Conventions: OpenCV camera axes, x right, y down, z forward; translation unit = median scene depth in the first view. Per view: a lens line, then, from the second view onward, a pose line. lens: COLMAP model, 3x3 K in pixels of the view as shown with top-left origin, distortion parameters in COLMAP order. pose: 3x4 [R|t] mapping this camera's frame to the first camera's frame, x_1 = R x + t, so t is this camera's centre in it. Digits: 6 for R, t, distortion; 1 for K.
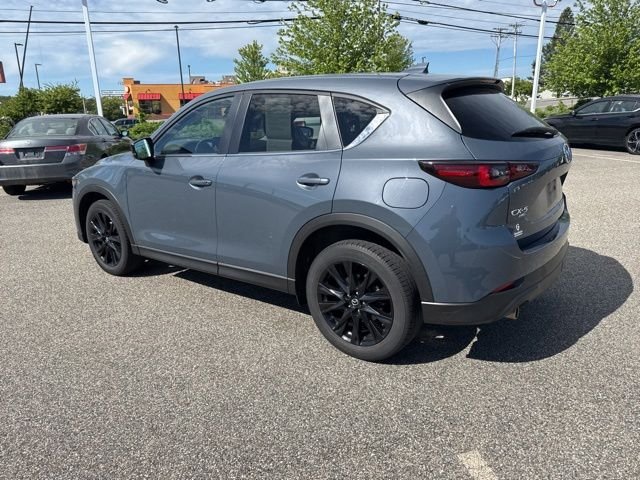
lens RADIAL K [[453.6, 0, 317.9], [0, 453.6, 239.0], [0, 0, 1]] dist [0.005592, -0.008347]
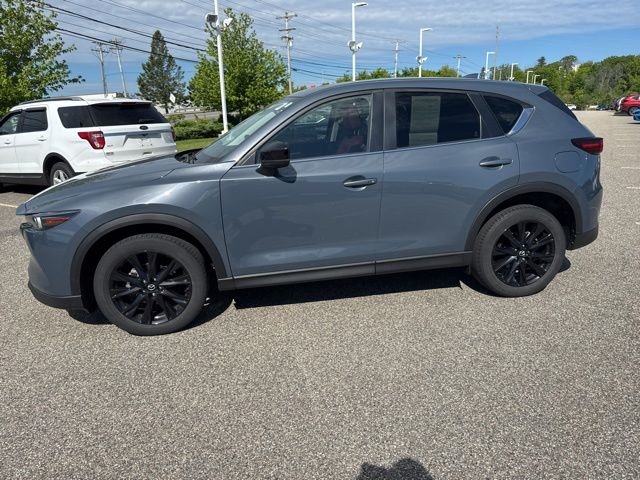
lens RADIAL K [[454.9, 0, 319.6], [0, 454.9, 243.1], [0, 0, 1]] dist [0.017592, -0.019658]
pose [[0.681267, -0.191428, 0.706562, -0.873641], [0.209540, 0.975811, 0.062337, -0.064709], [-0.701404, 0.105585, 0.704900, 0.336578]]
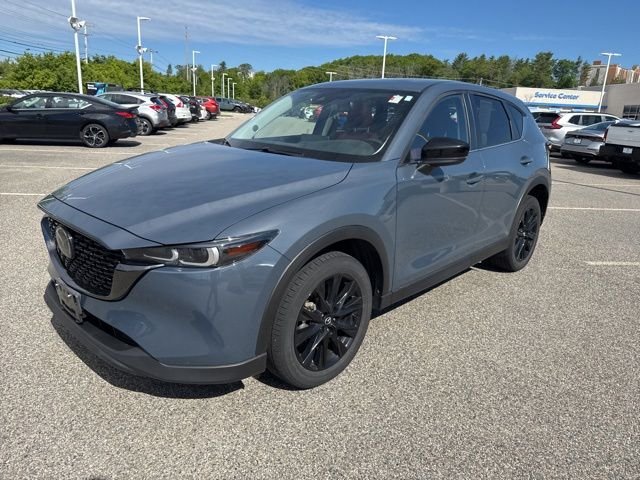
lens RADIAL K [[456.9, 0, 320.1], [0, 456.9, 233.2], [0, 0, 1]] dist [0.008122, -0.010598]
pose [[0.111649, -0.223572, 0.968272, -1.103691], [0.229725, 0.953778, 0.193736, -0.241196], [-0.966830, 0.200805, 0.157849, 1.017422]]
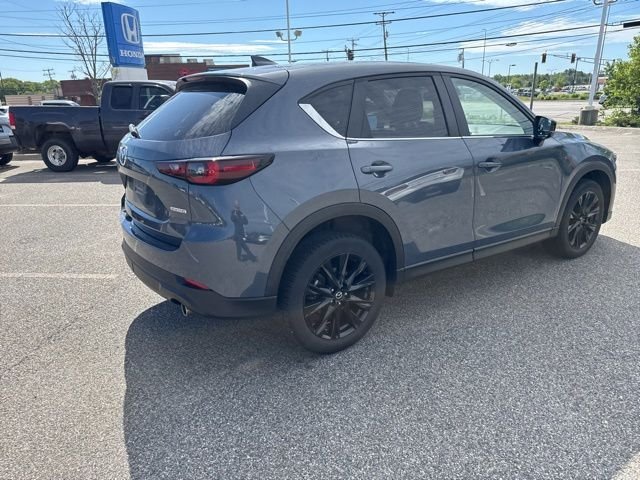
lens RADIAL K [[460.3, 0, 319.2], [0, 460.3, 240.6], [0, 0, 1]] dist [0.005522, -0.004144]
pose [[-0.318754, 0.317442, -0.893099, 0.957064], [-0.229691, 0.888294, 0.397712, -0.364876], [0.919586, 0.331909, -0.210234, 1.156859]]
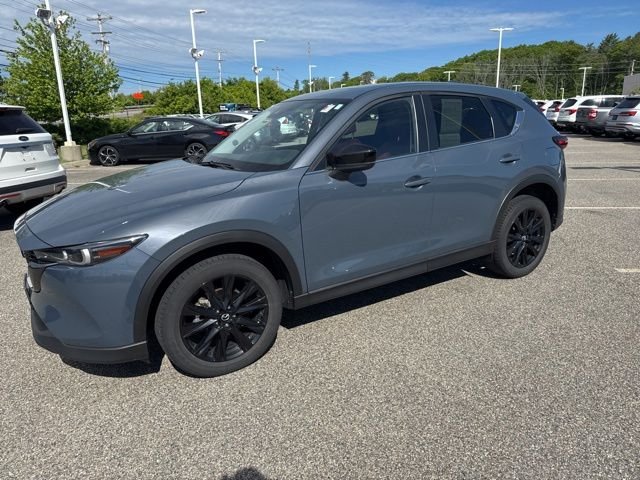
lens RADIAL K [[453.9, 0, 320.0], [0, 453.9, 240.0], [0, 0, 1]] dist [0.020448, -0.022299]
pose [[0.365824, -0.226910, 0.902599, -1.065171], [0.277988, 0.952191, 0.126708, -0.160393], [-0.888198, 0.204559, 0.411413, 0.692027]]
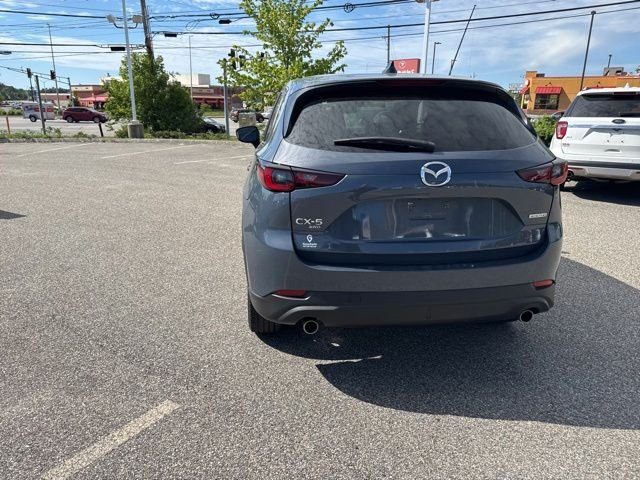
lens RADIAL K [[454.2, 0, 319.0], [0, 454.2, 244.5], [0, 0, 1]] dist [0.005745, -0.003457]
pose [[0.679433, 0.242620, -0.692464, 0.684609], [-0.225922, 0.967074, 0.117165, -0.079797], [0.698090, 0.076837, 0.711875, 0.203714]]
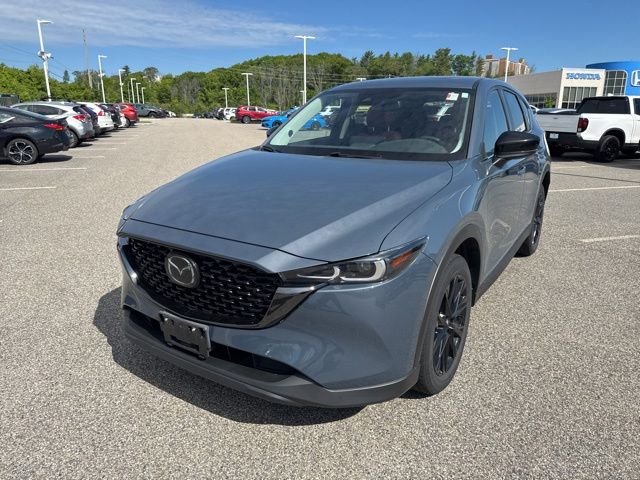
lens RADIAL K [[456.9, 0, 320.1], [0, 456.9, 233.2], [0, 0, 1]] dist [0.008122, -0.010598]
pose [[-0.068490, -0.225270, 0.971886, -1.085768], [0.279120, 0.930943, 0.235450, -0.310020], [-0.957811, 0.287398, -0.000883, 1.261816]]
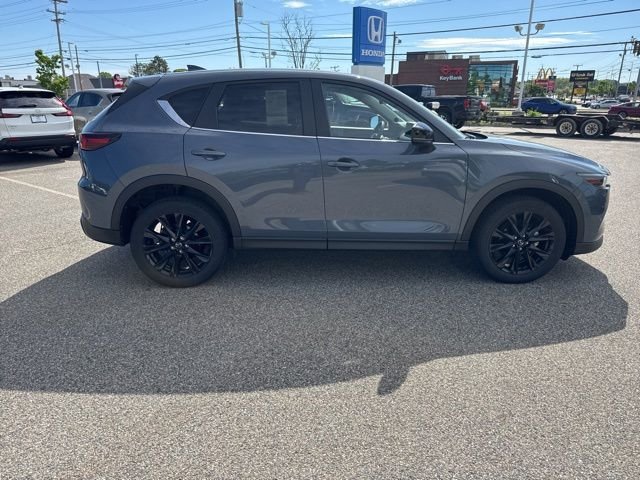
lens RADIAL K [[463.3, 0, 320.1], [0, 463.3, 245.8], [0, 0, 1]] dist [-0.000053, -0.001977]
pose [[-0.773706, 0.219977, -0.594129, 0.681099], [-0.156191, 0.842609, 0.515377, -0.553296], [0.613989, 0.491548, -0.617574, 1.841245]]
